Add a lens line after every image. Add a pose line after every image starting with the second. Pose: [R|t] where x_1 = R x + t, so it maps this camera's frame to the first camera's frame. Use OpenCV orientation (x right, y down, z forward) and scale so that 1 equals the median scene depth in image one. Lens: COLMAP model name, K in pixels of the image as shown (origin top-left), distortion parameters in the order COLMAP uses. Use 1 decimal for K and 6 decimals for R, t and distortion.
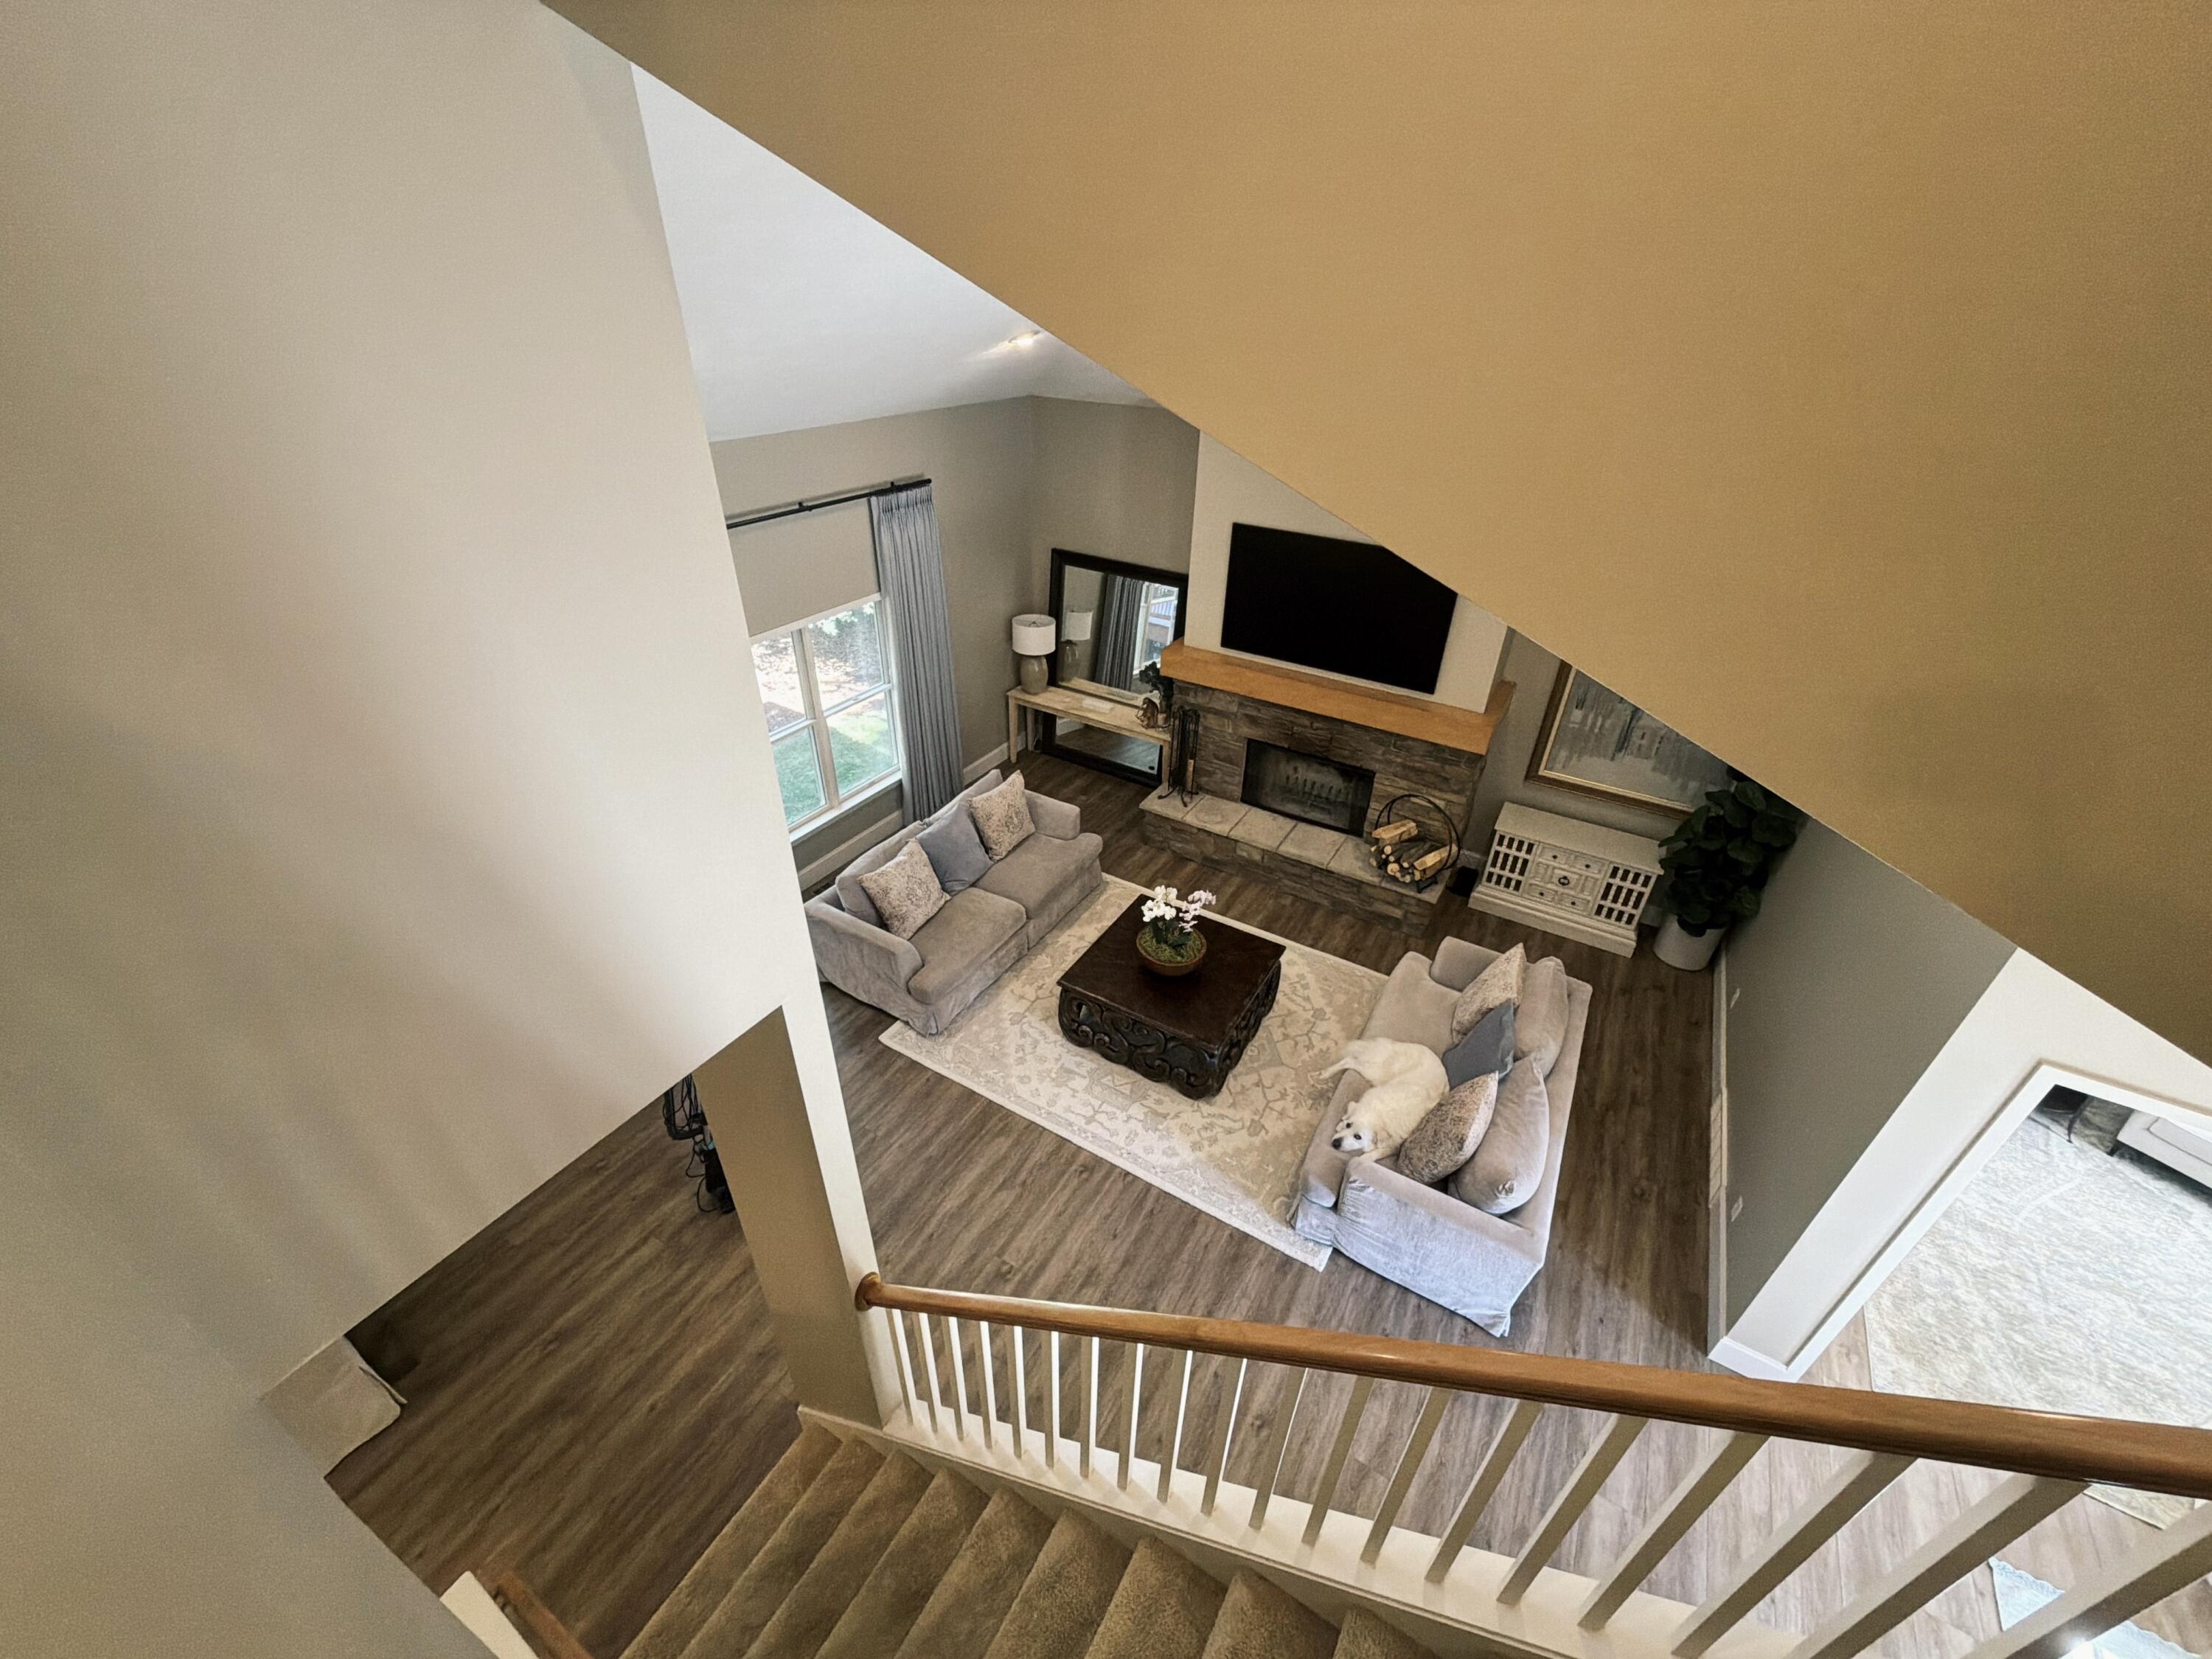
lens RADIAL K [[876.4, 0, 1103.3], [0, 876.4, 824.1], [0, 0, 1]] dist [0.003140, -0.000252]
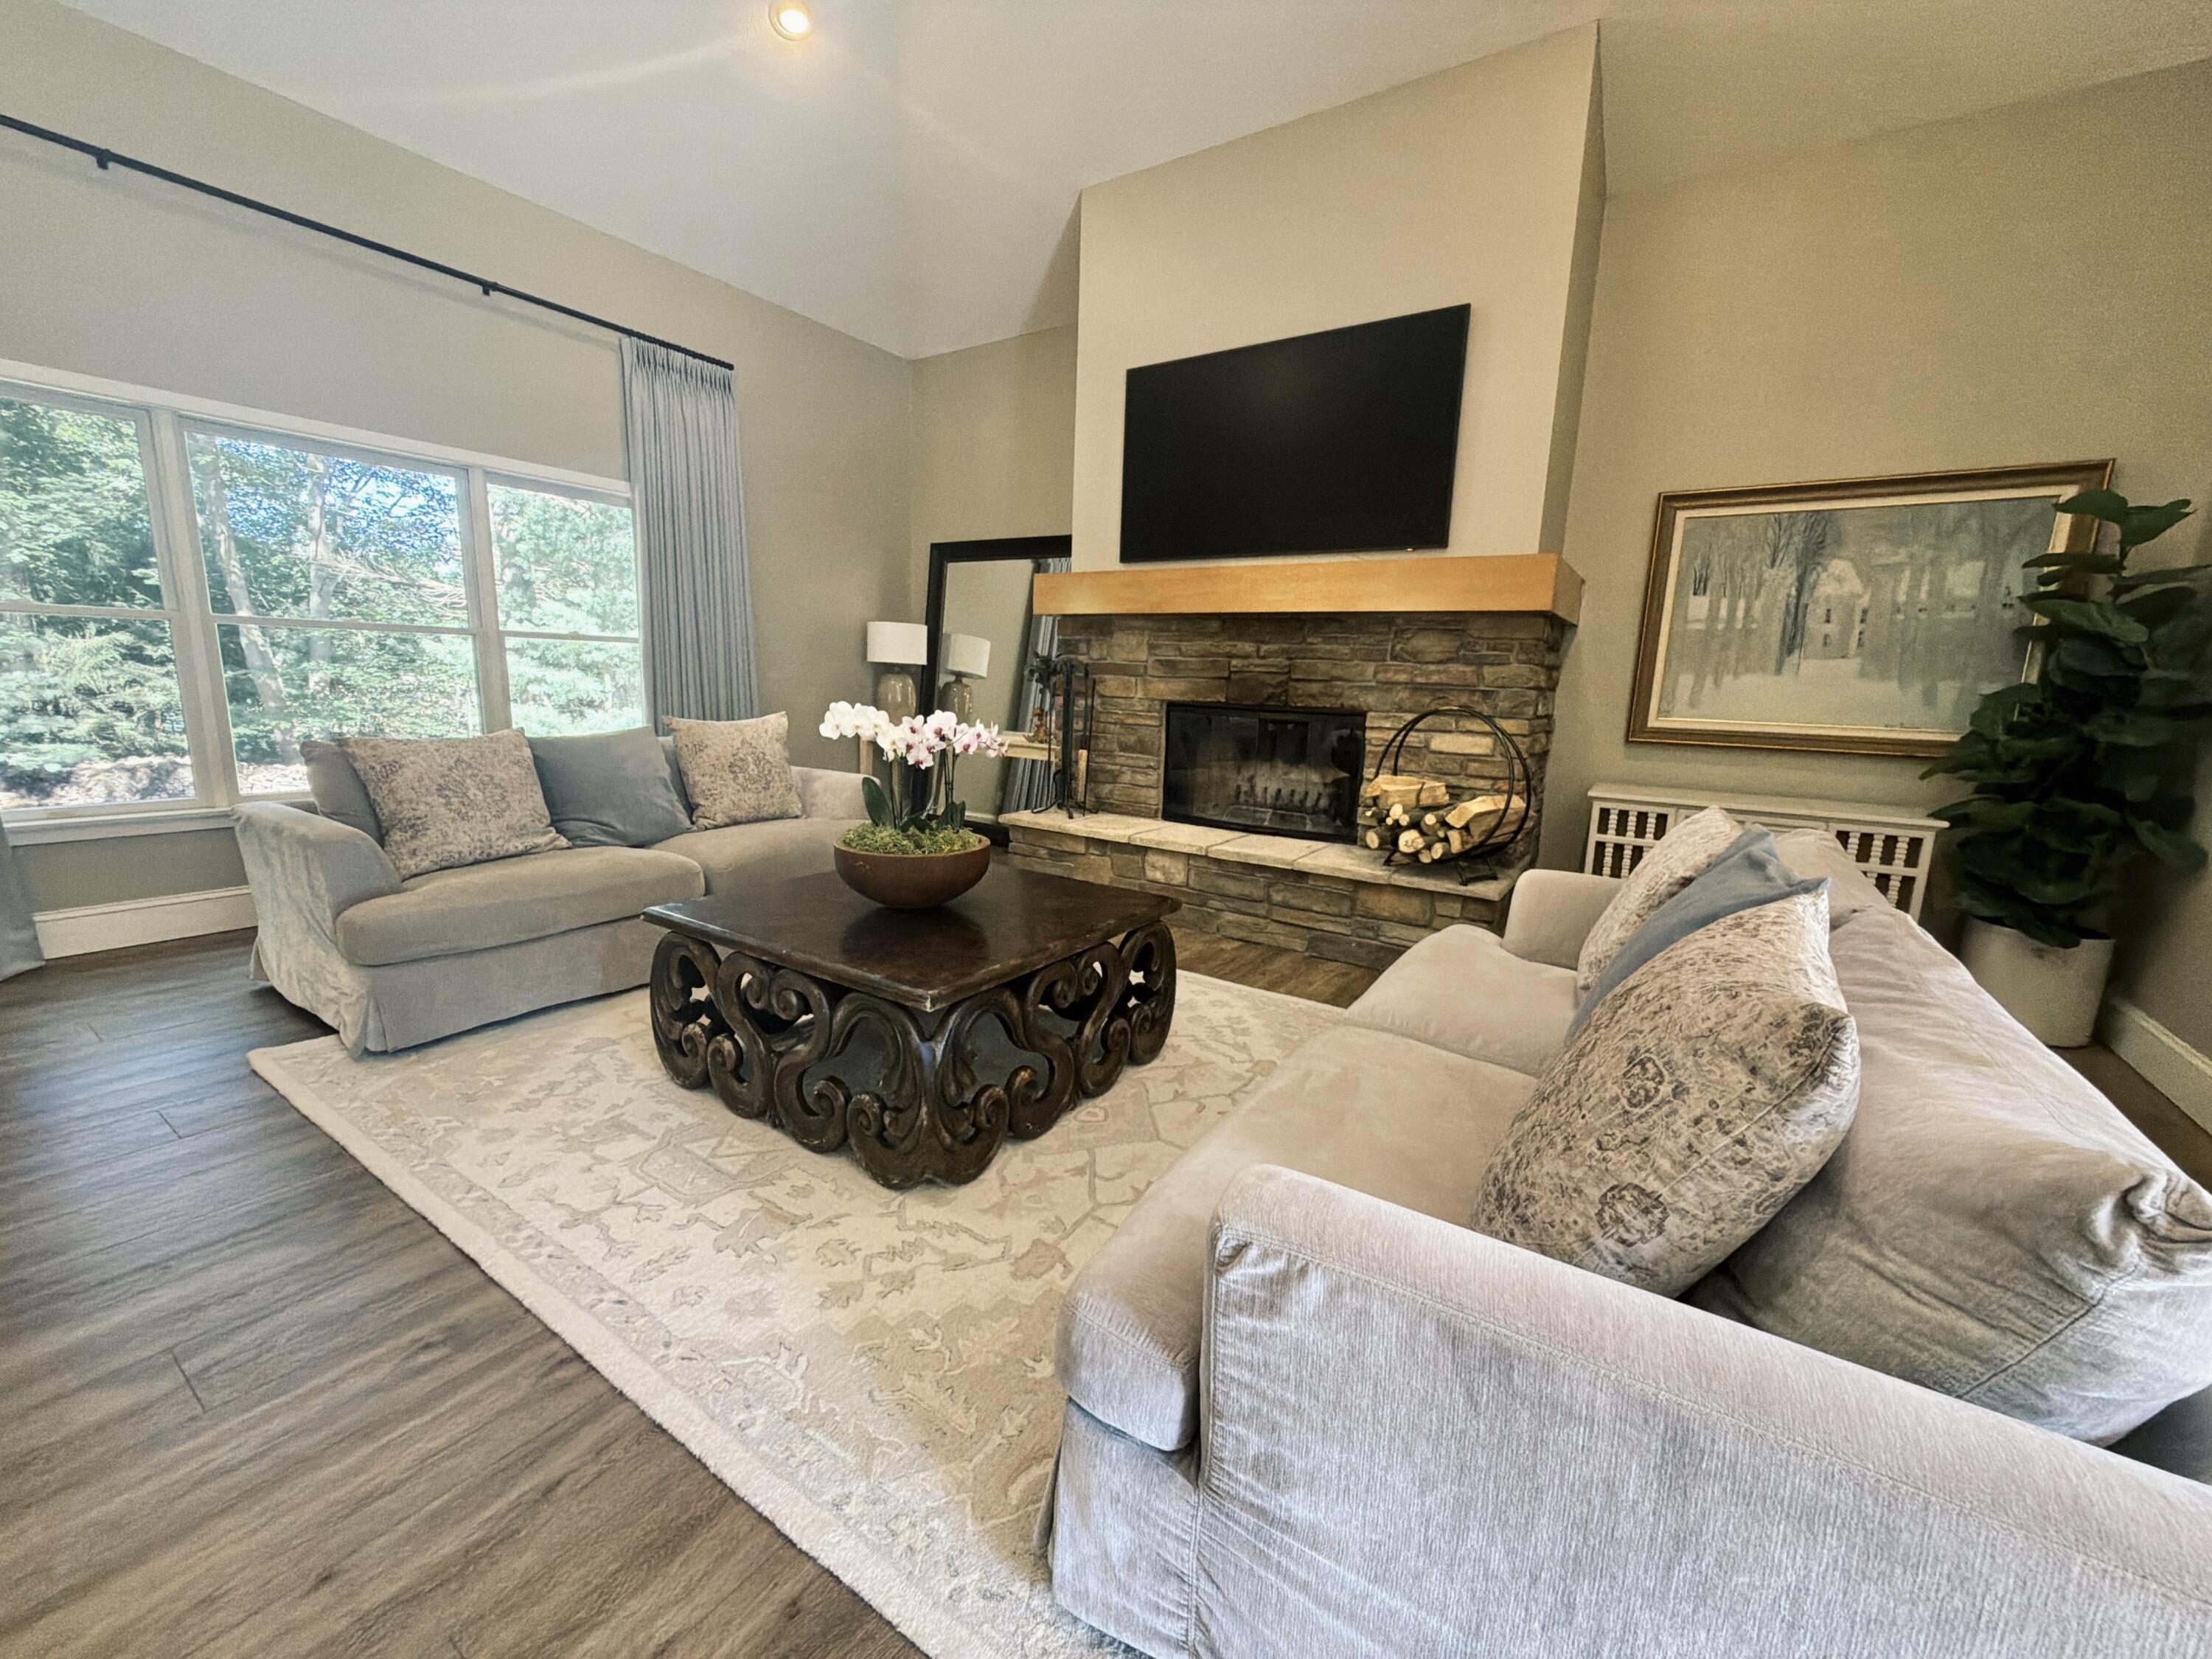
lens RADIAL K [[876.4, 0, 1105.7], [0, 876.4, 830.1], [0, 0, 1]] dist [0.003140, -0.000252]
pose [[0.998798, 0.020527, -0.044515, 0.168681], [-0.035663, 0.927316, -0.372576, 0.252791], [0.033632, 0.373715, 0.926934, 0.492950]]
